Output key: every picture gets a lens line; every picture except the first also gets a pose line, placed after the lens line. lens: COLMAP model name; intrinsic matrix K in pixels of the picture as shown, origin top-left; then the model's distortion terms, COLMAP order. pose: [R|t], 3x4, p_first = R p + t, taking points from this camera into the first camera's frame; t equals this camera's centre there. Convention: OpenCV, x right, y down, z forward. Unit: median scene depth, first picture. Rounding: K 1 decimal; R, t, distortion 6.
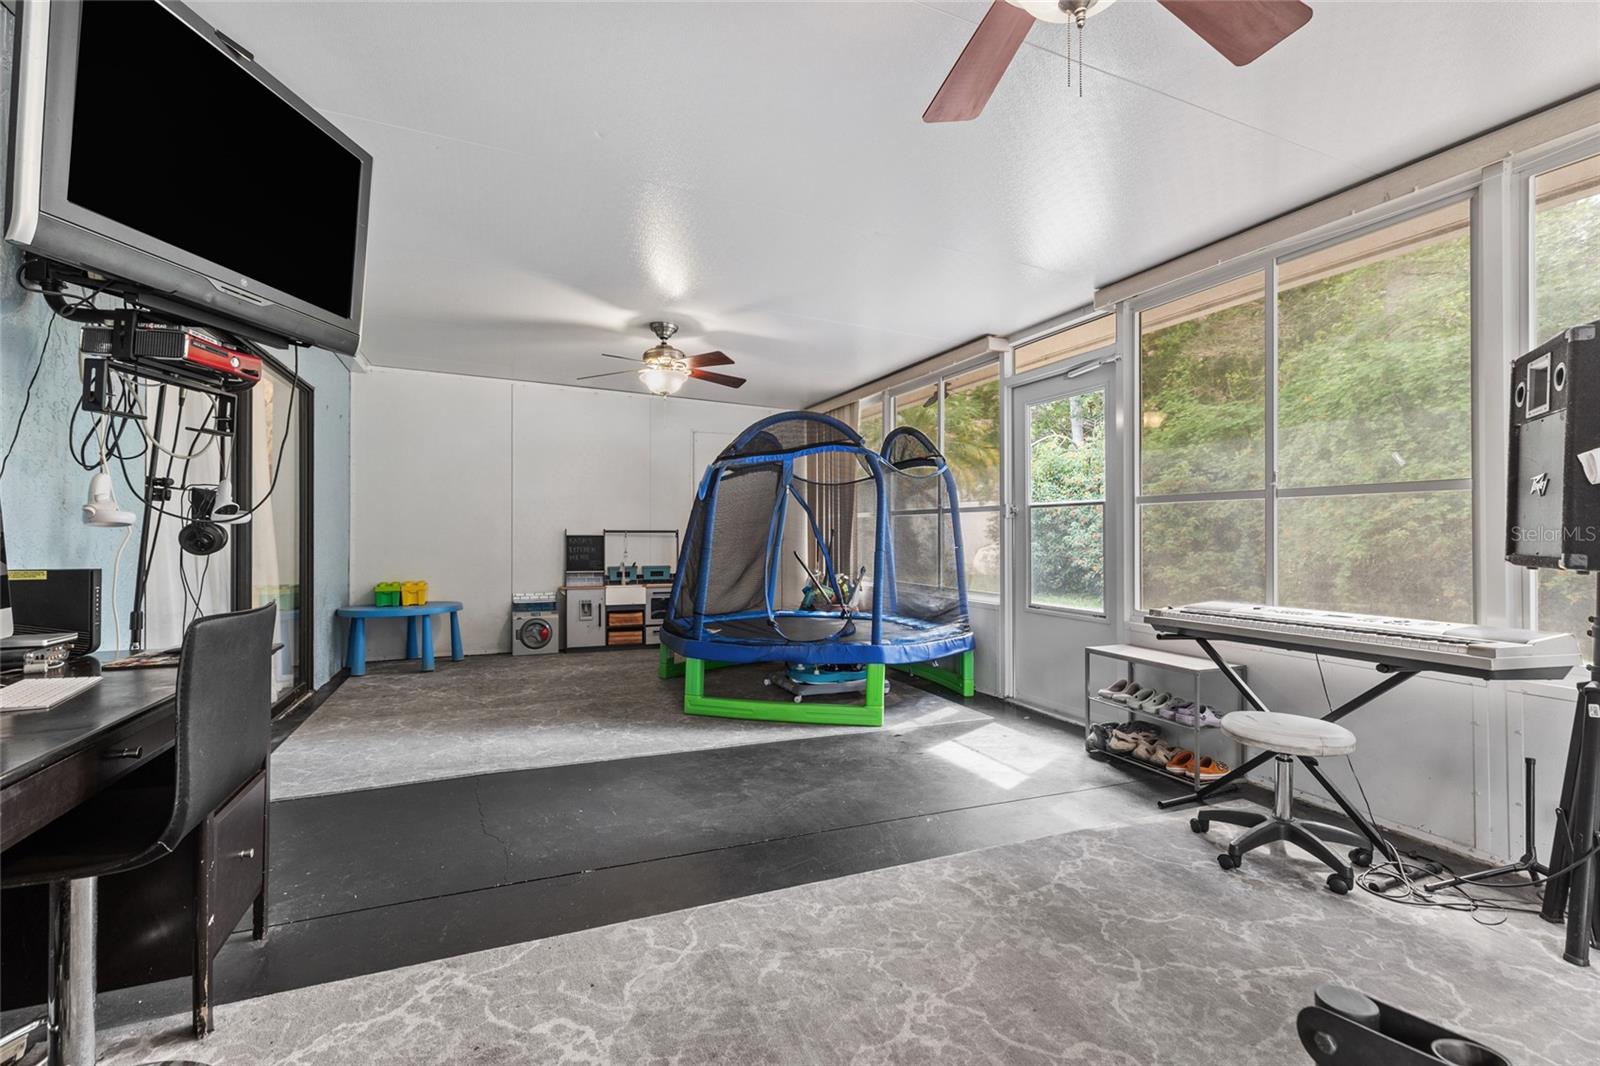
lens RADIAL K [[722.8, 0, 805.6], [0, 722.8, 536.9], [0, 0, 1]] dist [0.005679, 0.001154]
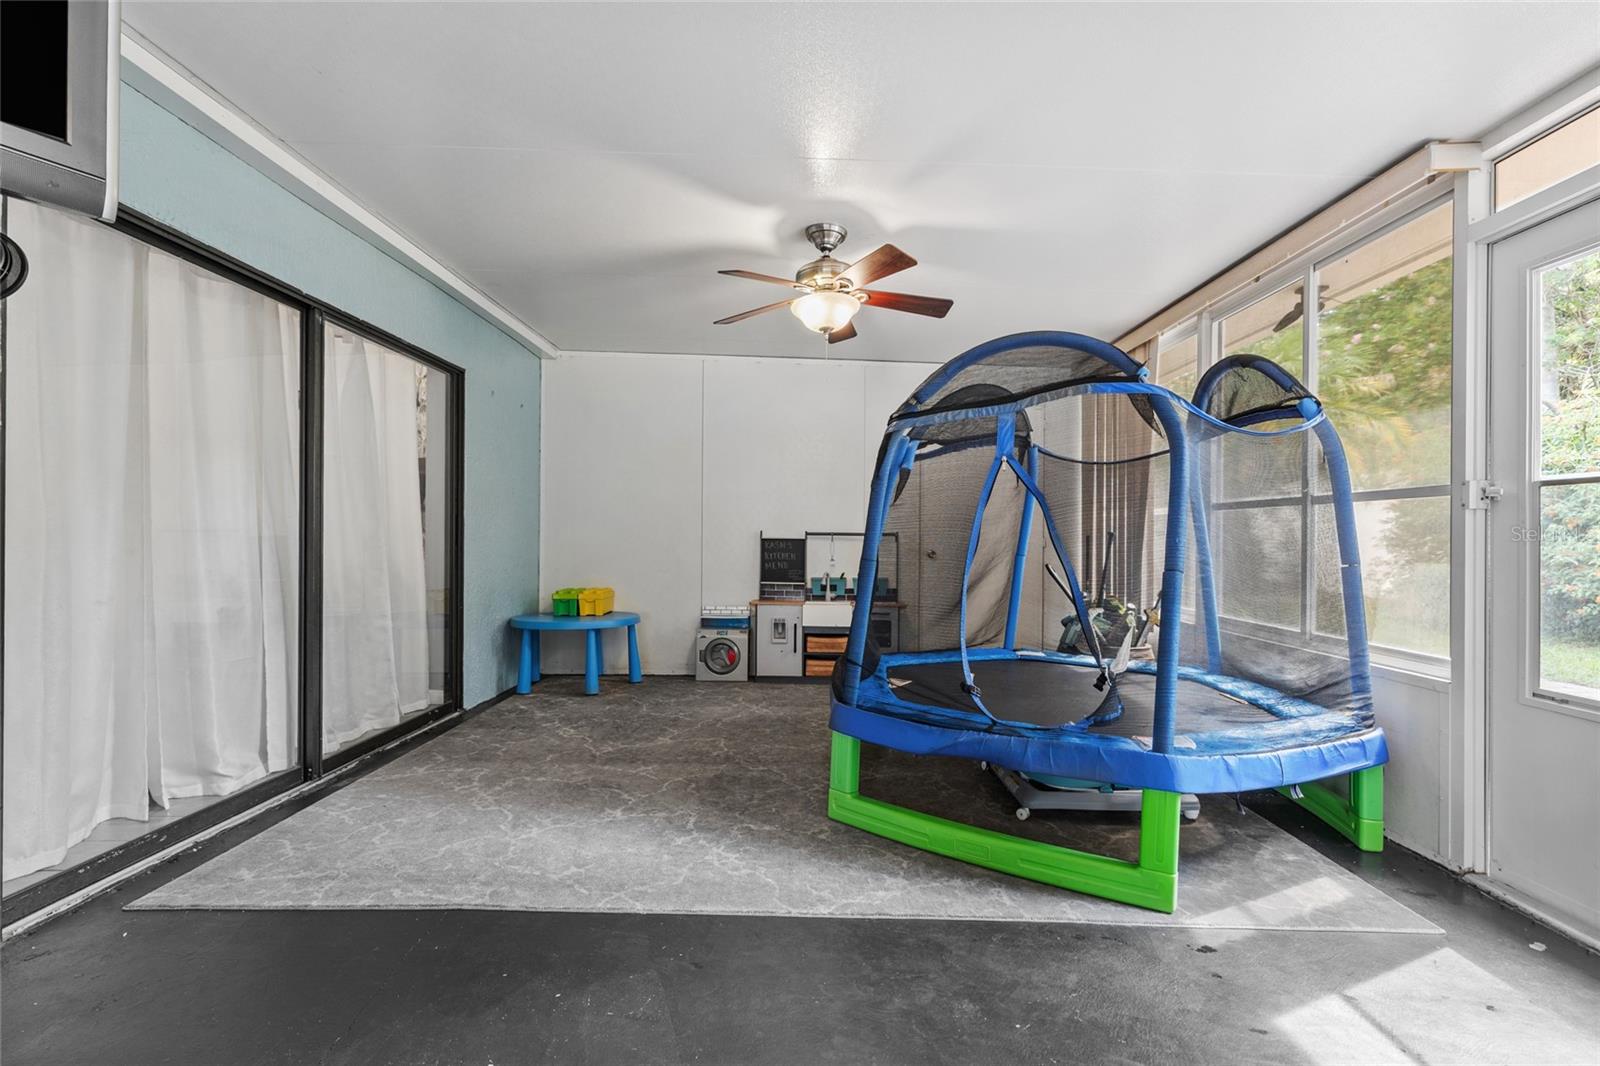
lens RADIAL K [[722.8, 0, 805.6], [0, 722.8, 536.9], [0, 0, 1]] dist [0.005679, 0.001154]
pose [[0.916428, 0.007433, -0.400130, 0.059670], [-0.010292, 0.999935, -0.004995, 0.000095], [0.400067, 0.008696, 0.916445, 0.358184]]
